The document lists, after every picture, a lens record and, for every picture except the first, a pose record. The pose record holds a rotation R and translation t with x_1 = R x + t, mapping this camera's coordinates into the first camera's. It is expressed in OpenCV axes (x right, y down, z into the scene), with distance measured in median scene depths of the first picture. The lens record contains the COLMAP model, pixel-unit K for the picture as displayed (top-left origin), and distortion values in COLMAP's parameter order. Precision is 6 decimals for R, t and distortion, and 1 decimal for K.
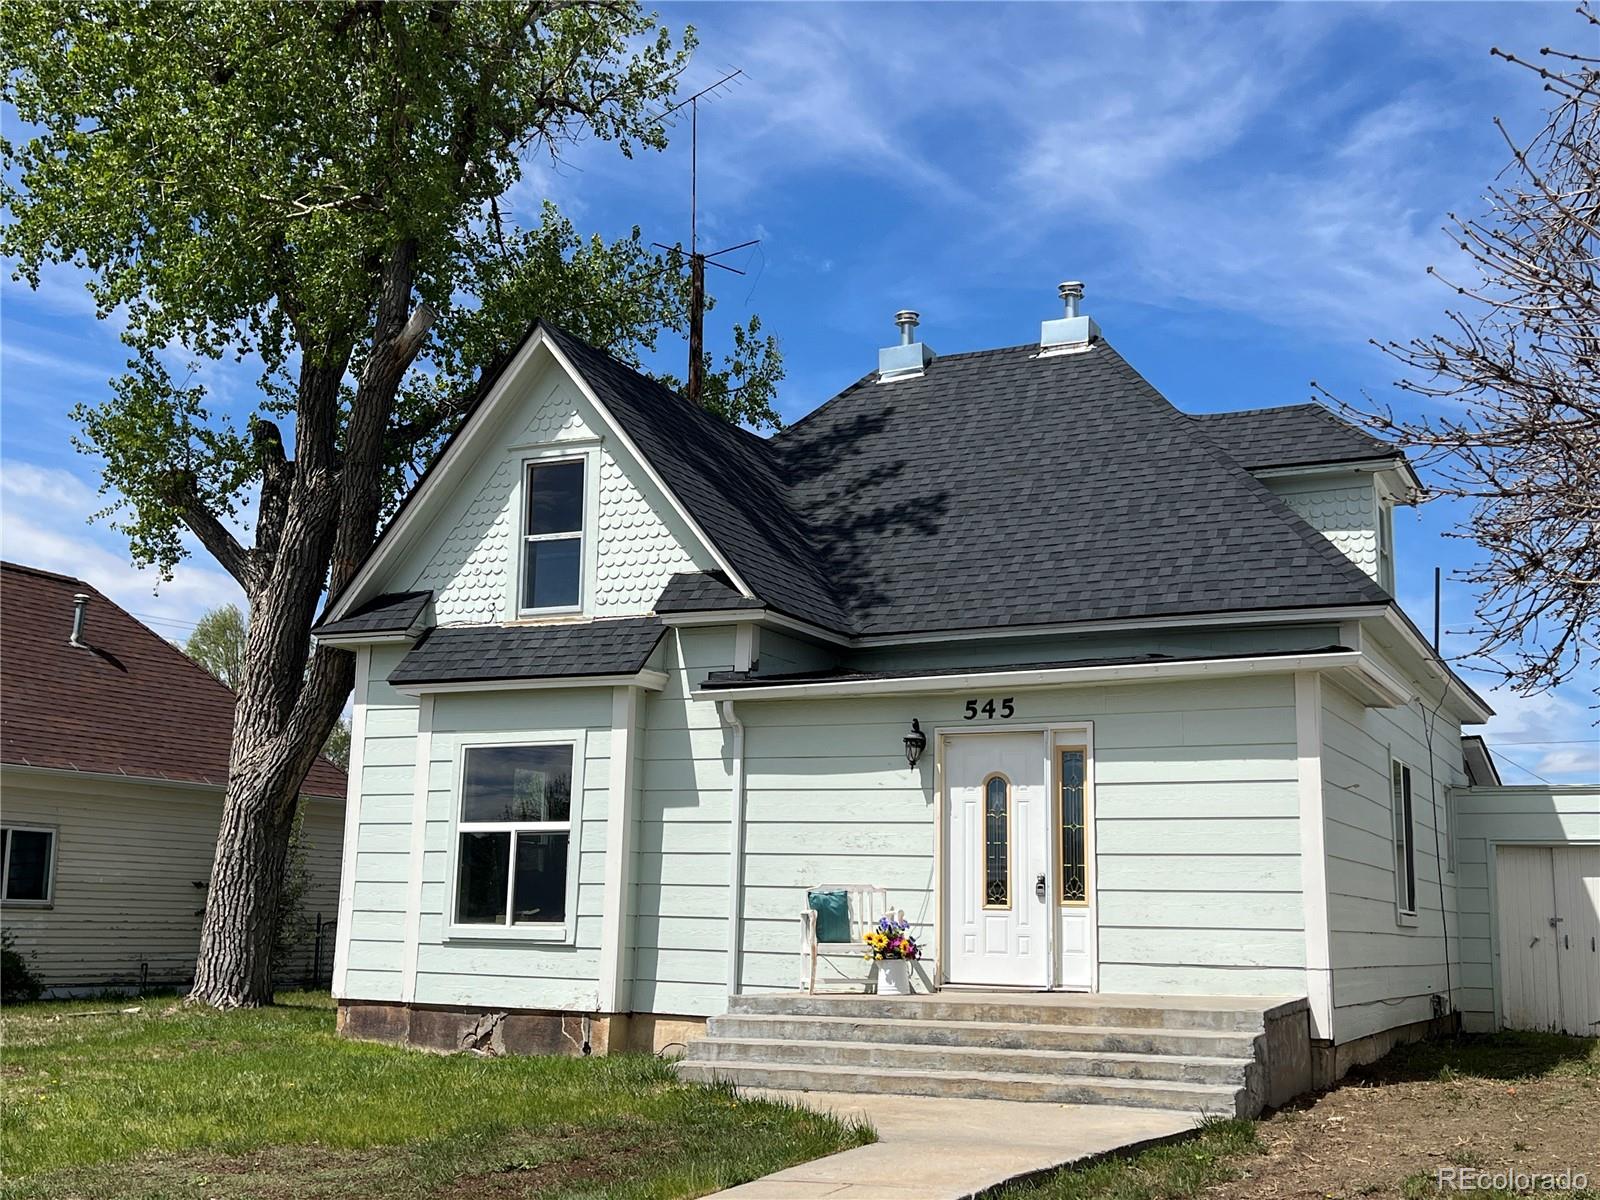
lens RADIAL K [[1749.6, 0, 808.5], [0, 1749.6, 604.3], [0, 0, 1]] dist [0.199264, -0.485292]
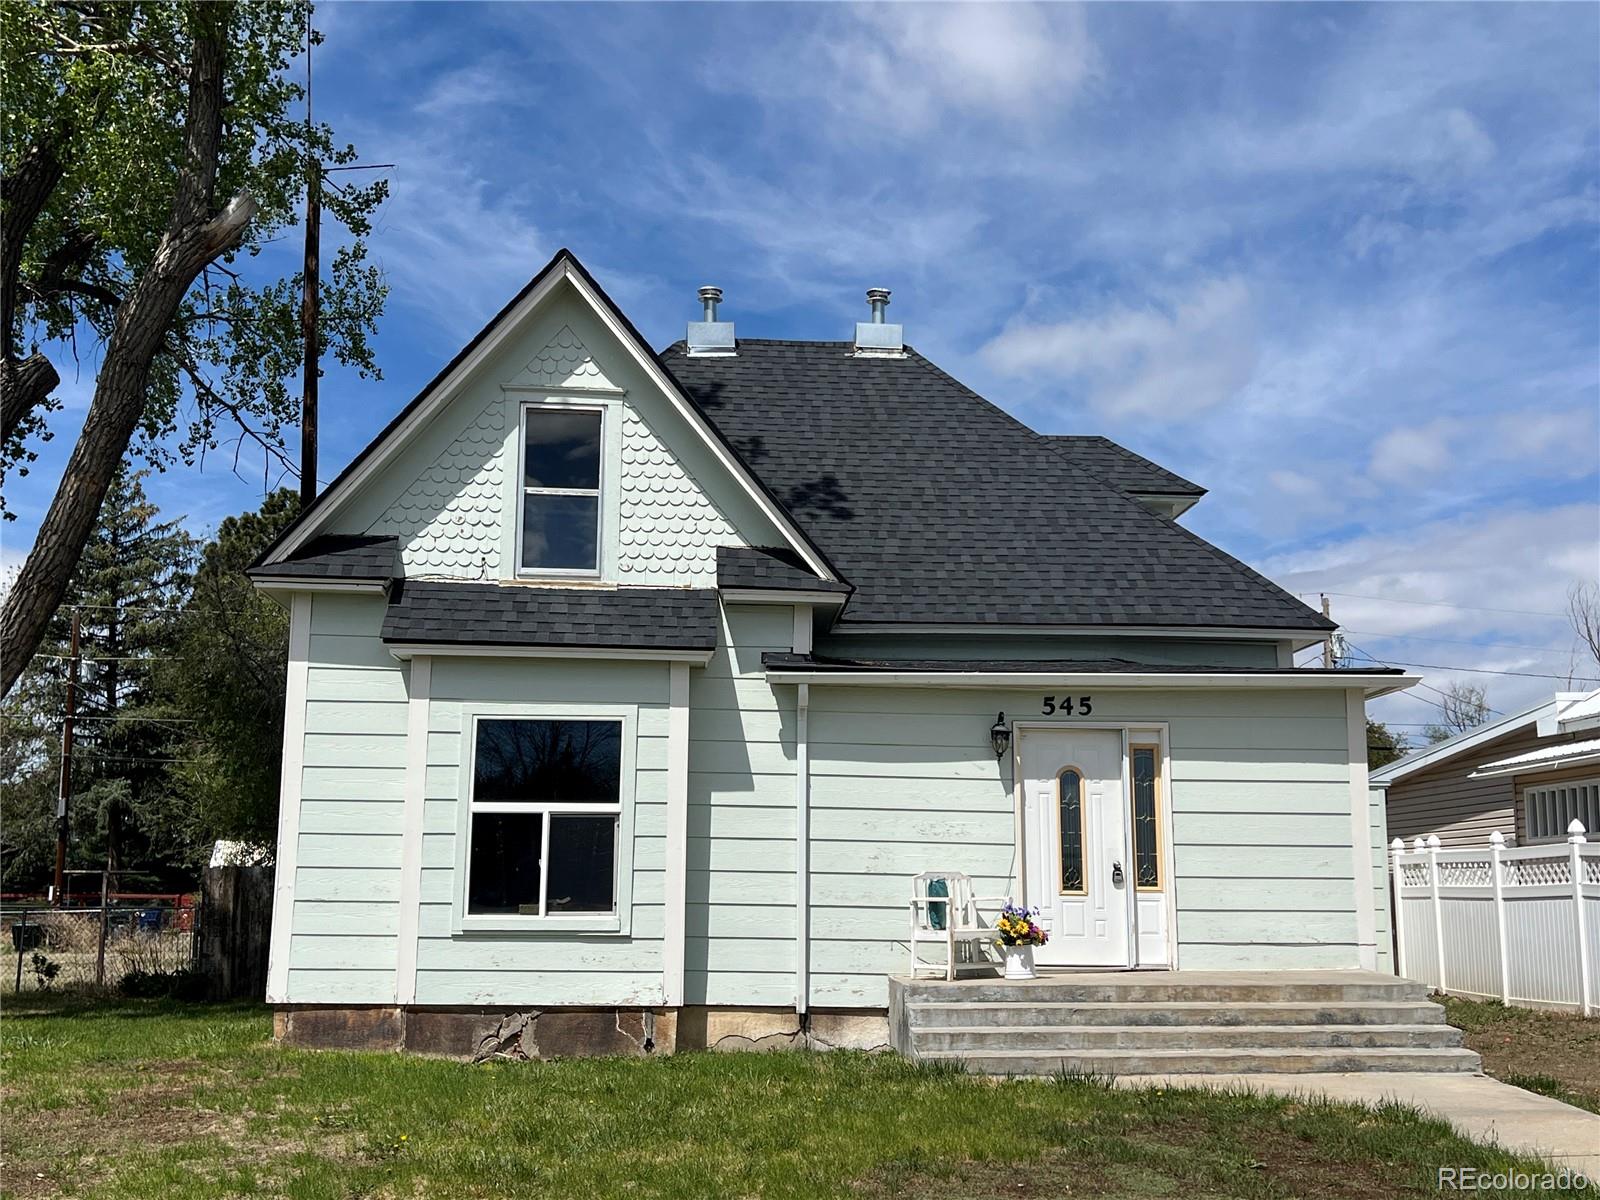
lens RADIAL K [[1749.6, 0, 808.5], [0, 1749.6, 604.3], [0, 0, 1]] dist [0.199264, -0.485292]
pose [[0.864043, 0.071391, 0.498330, -0.521876], [-0.080605, 0.996741, -0.003035, 0.013312], [-0.496923, -0.037545, 0.866982, 0.149216]]
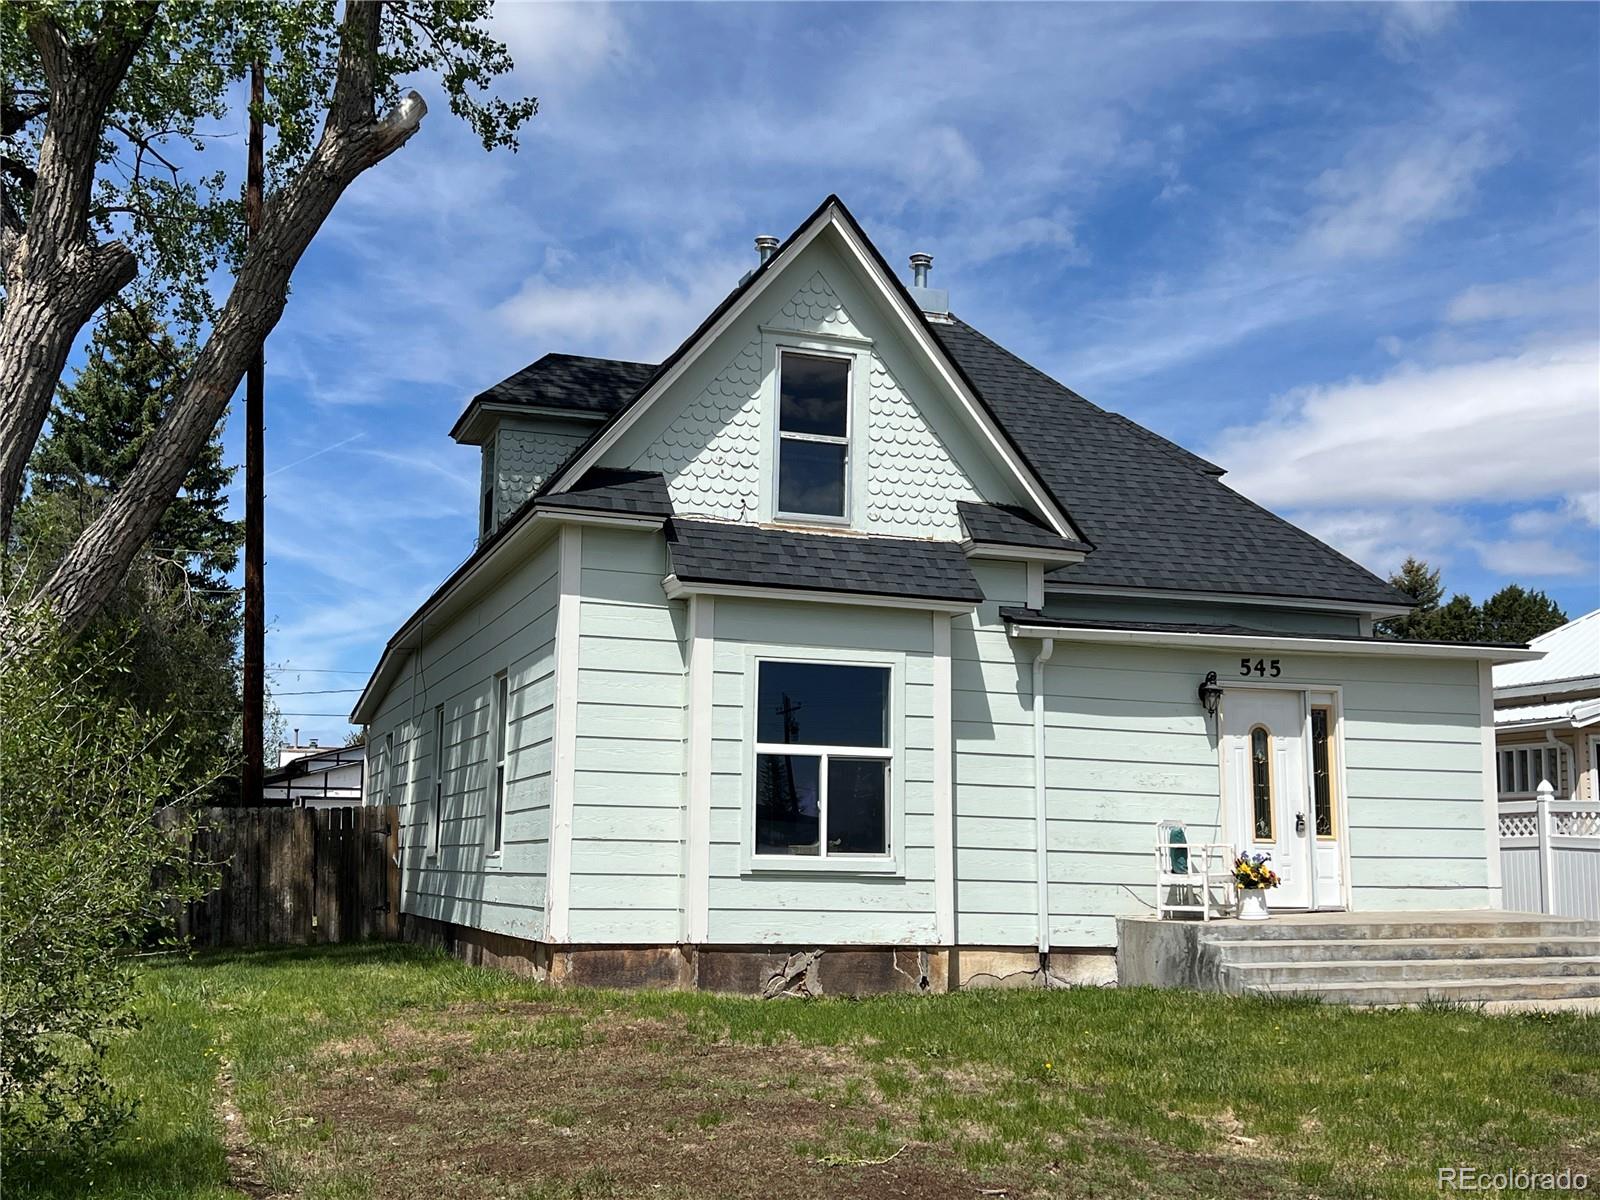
lens RADIAL K [[1749.6, 0, 808.5], [0, 1749.6, 604.3], [0, 0, 1]] dist [0.199264, -0.485292]
pose [[0.699143, 0.092844, 0.708928, -0.847197], [-0.124933, 0.992142, -0.006726, 0.058481], [-0.703982, -0.083866, 0.705249, 0.372694]]
